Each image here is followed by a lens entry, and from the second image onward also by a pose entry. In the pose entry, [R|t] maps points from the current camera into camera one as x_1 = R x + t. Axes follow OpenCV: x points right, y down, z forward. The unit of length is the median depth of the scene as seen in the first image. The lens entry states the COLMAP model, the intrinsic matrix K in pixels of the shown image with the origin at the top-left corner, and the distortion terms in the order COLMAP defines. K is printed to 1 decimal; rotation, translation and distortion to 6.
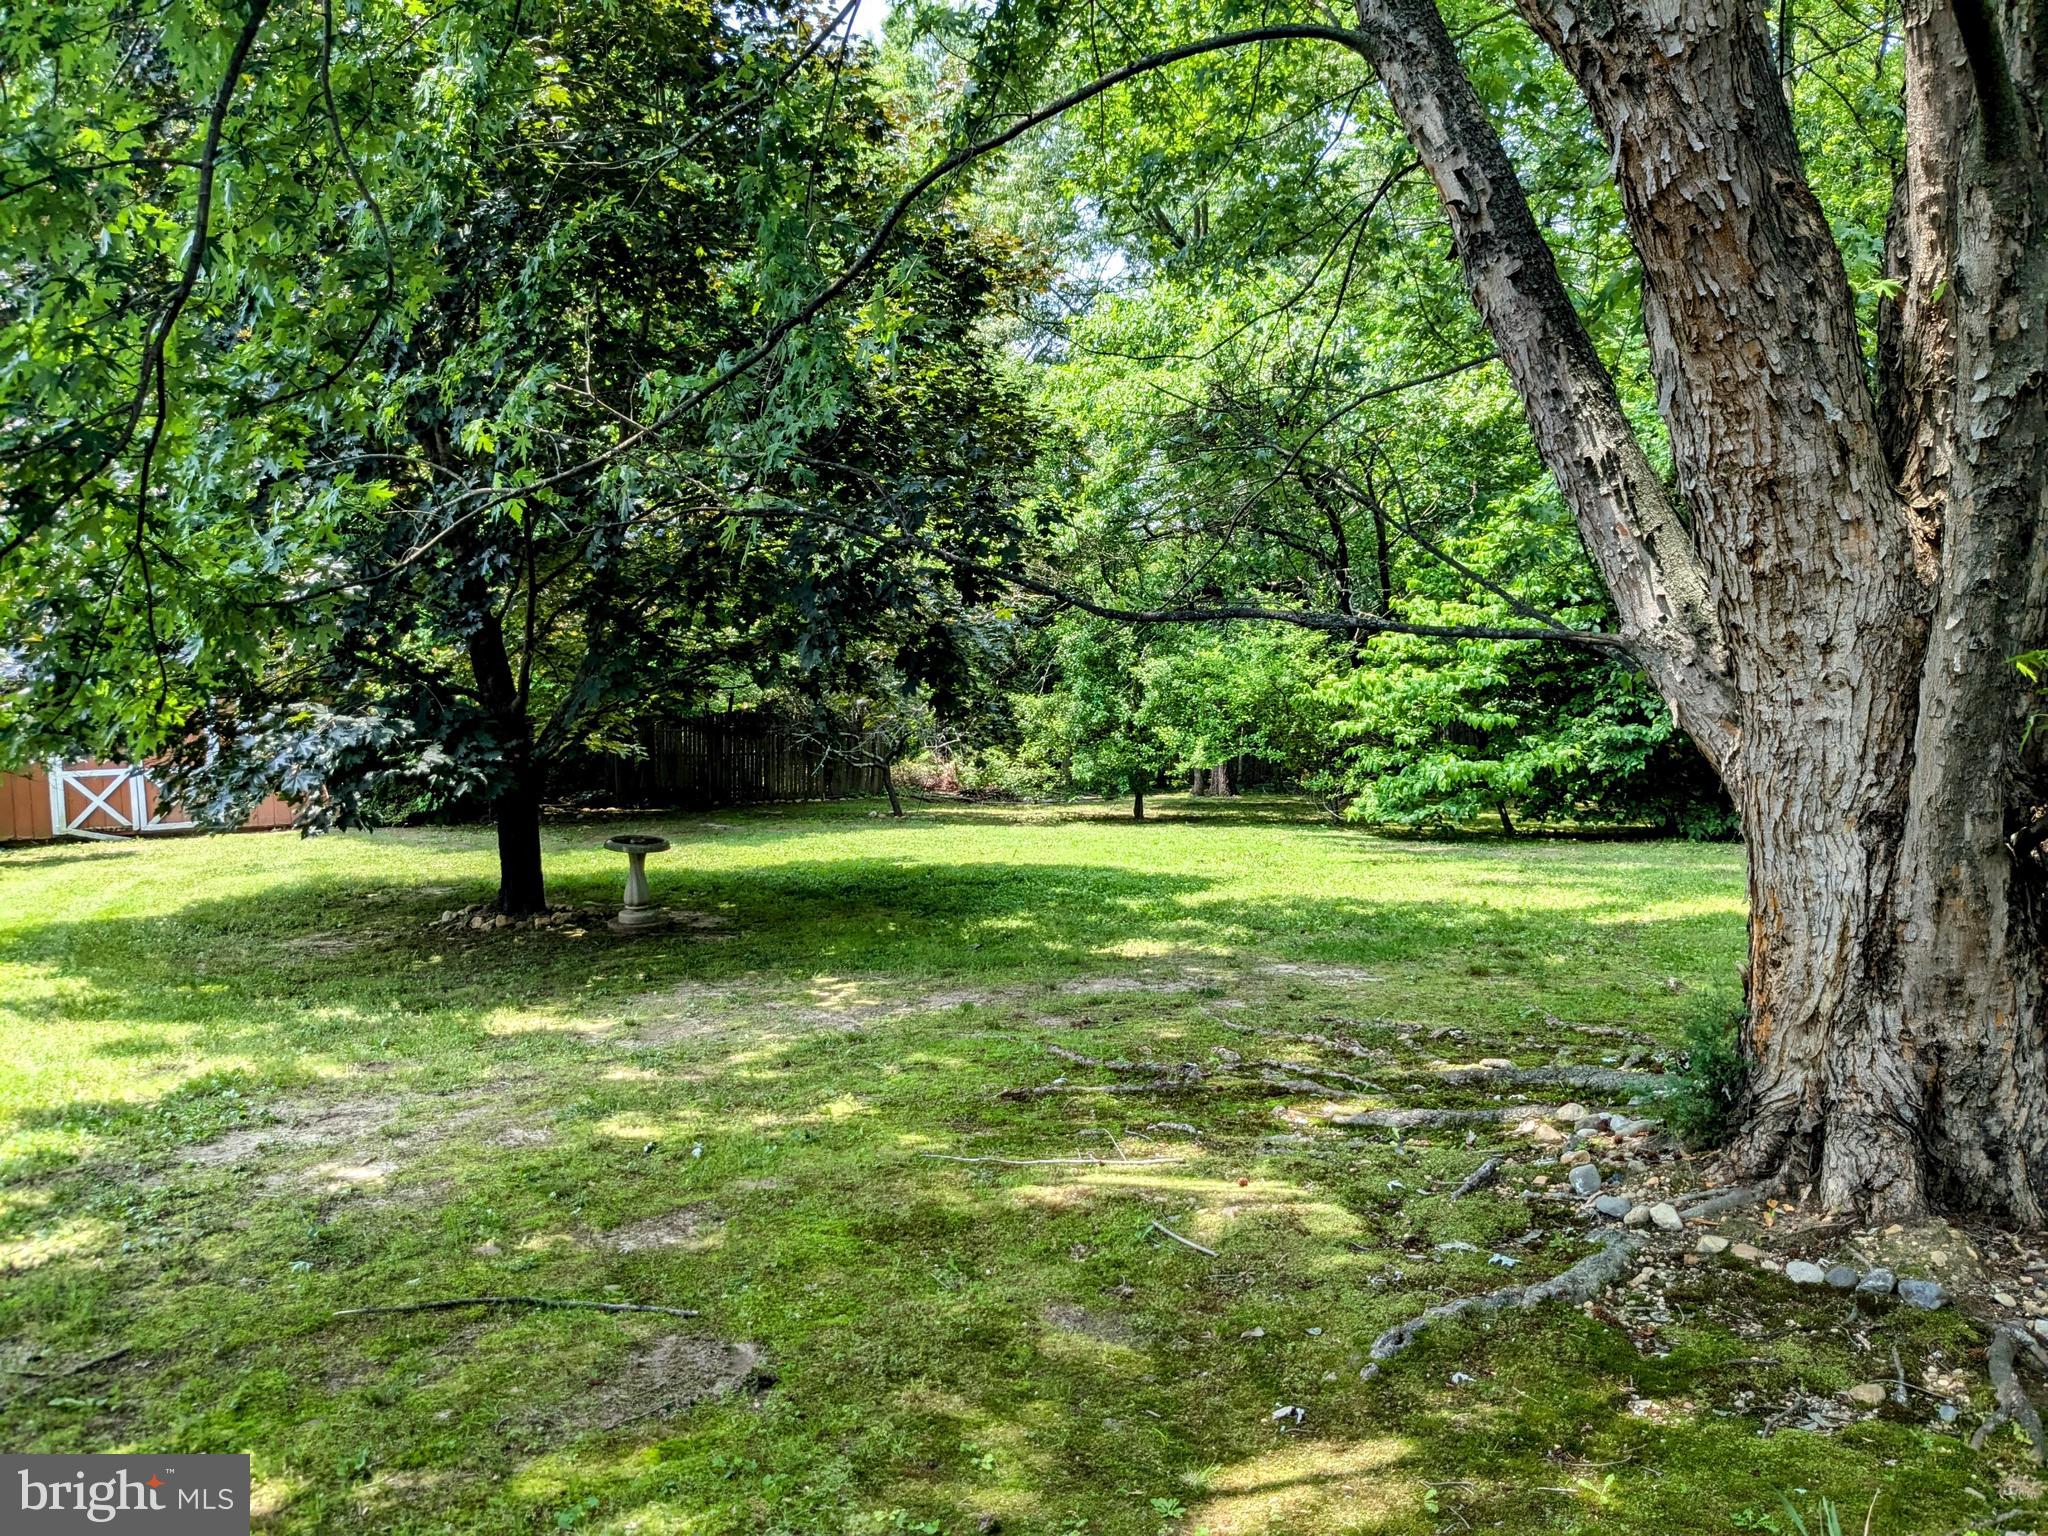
lens RADIAL K [[1638.5, 0, 1024.0], [0, 1638.5, 768.0], [0, 0, 1]] dist [-0.011332, -0.011100]
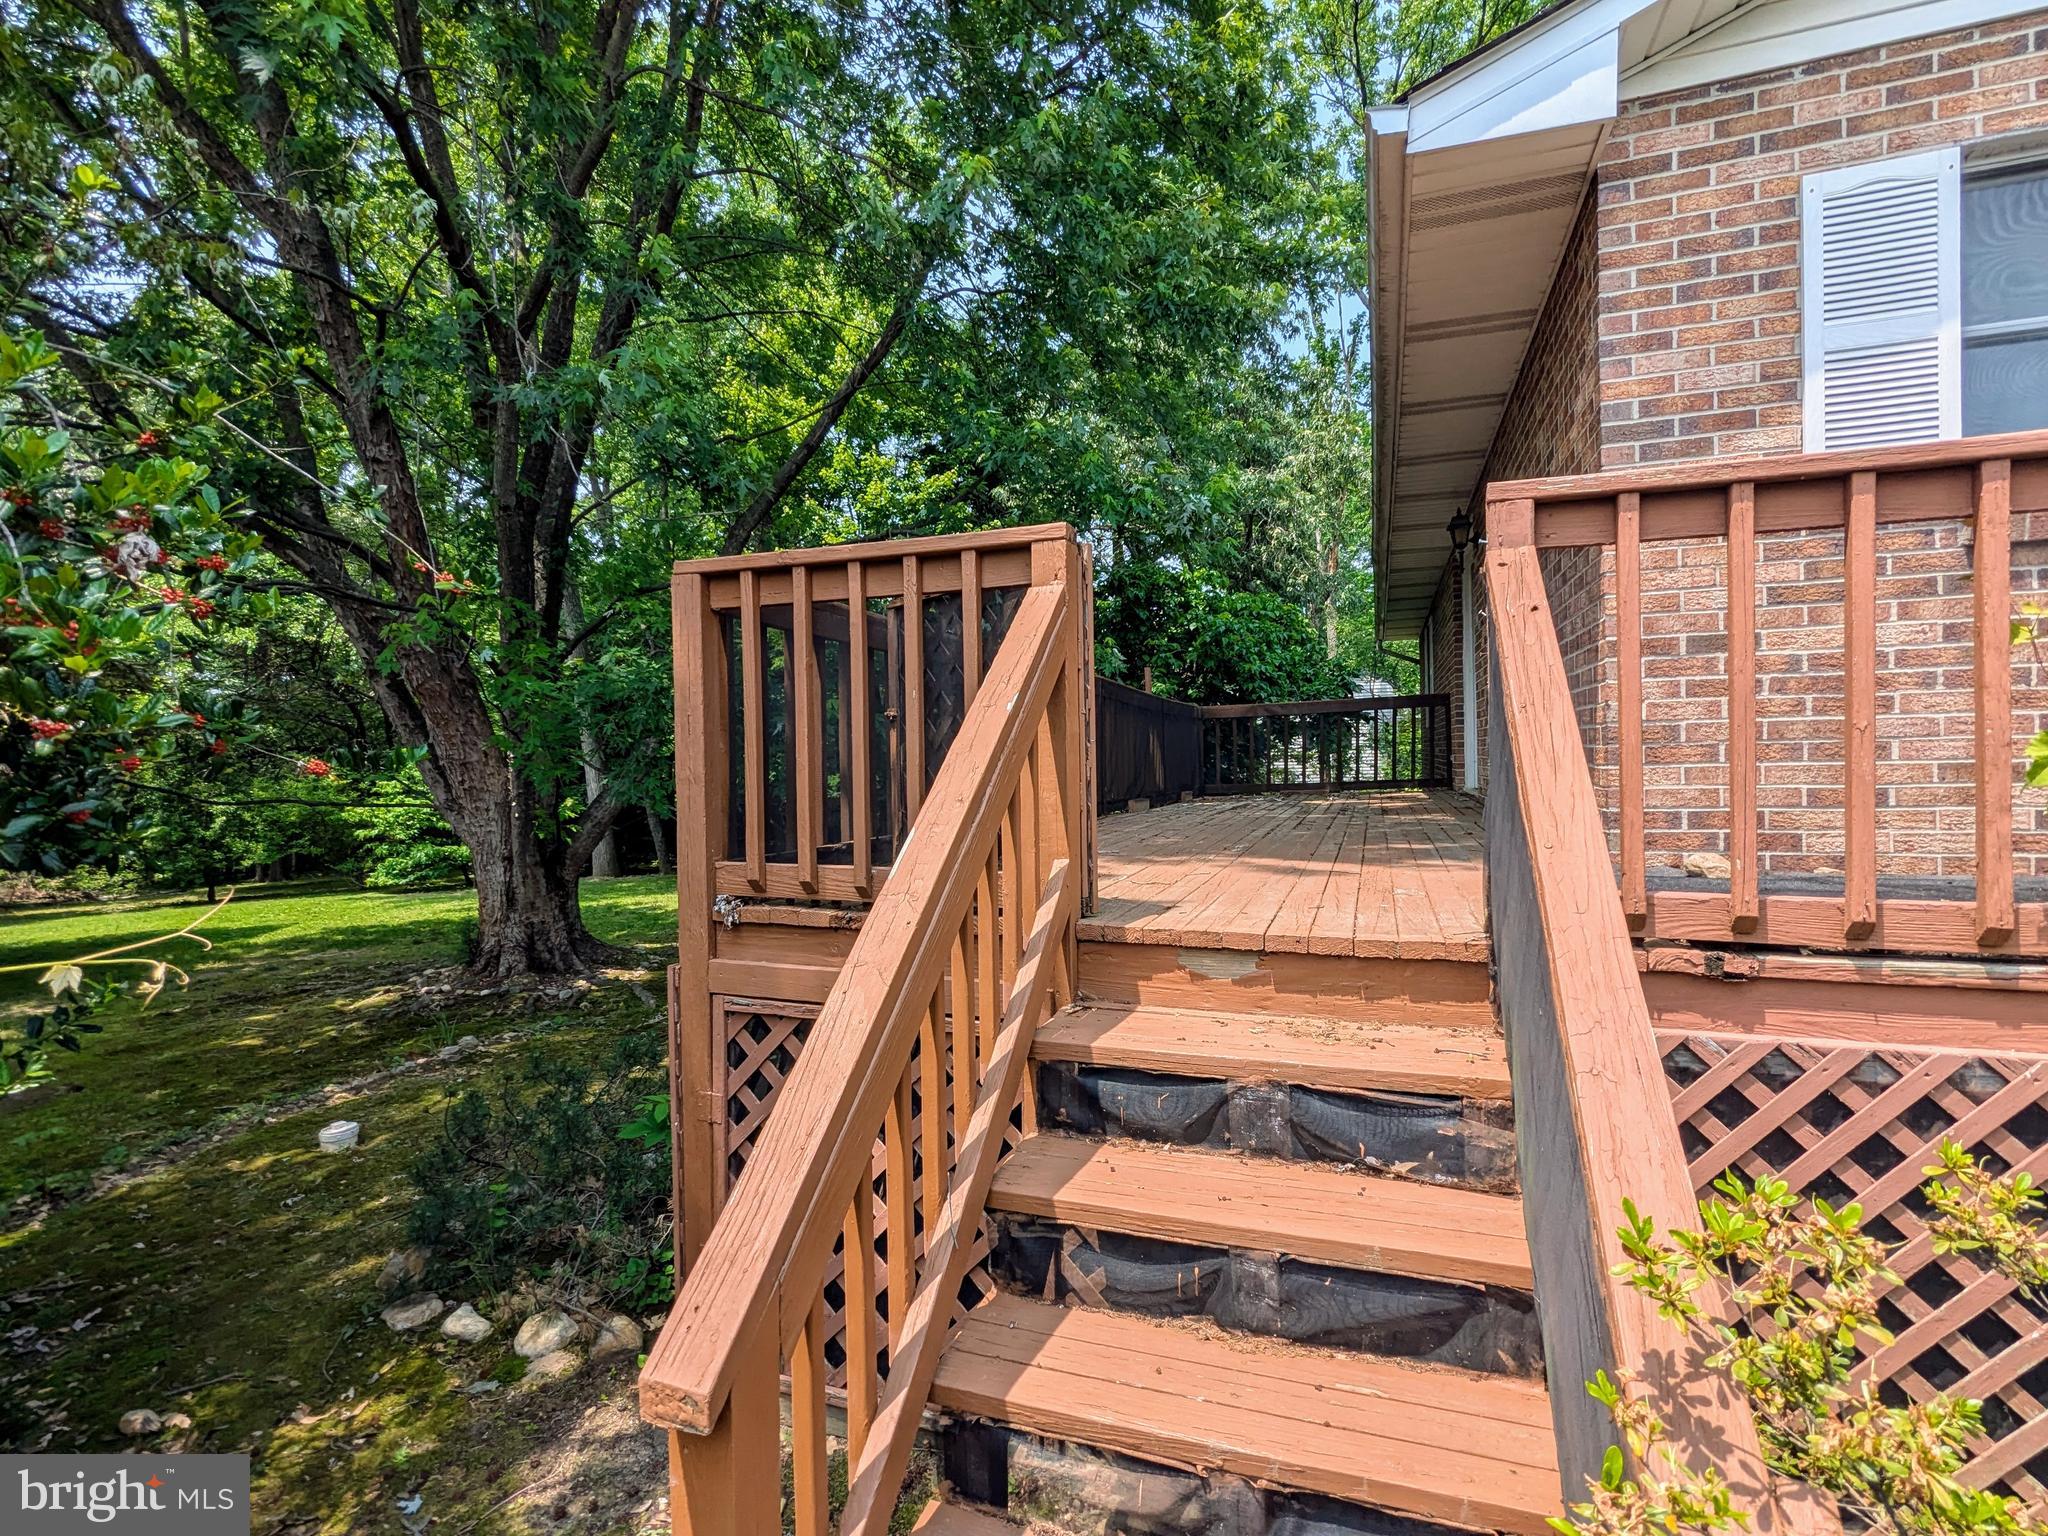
lens RADIAL K [[1000.2, 0, 1024.0], [0, 1000.2, 768.0], [0, 0, 1]] dist [-0.001009, -0.000390]
pose [[0.723974, -0.023851, 0.689415, -0.028167], [0.072601, 0.996486, -0.041766, 0.001629], [-0.685996, 0.080289, 0.723162, -0.267121]]
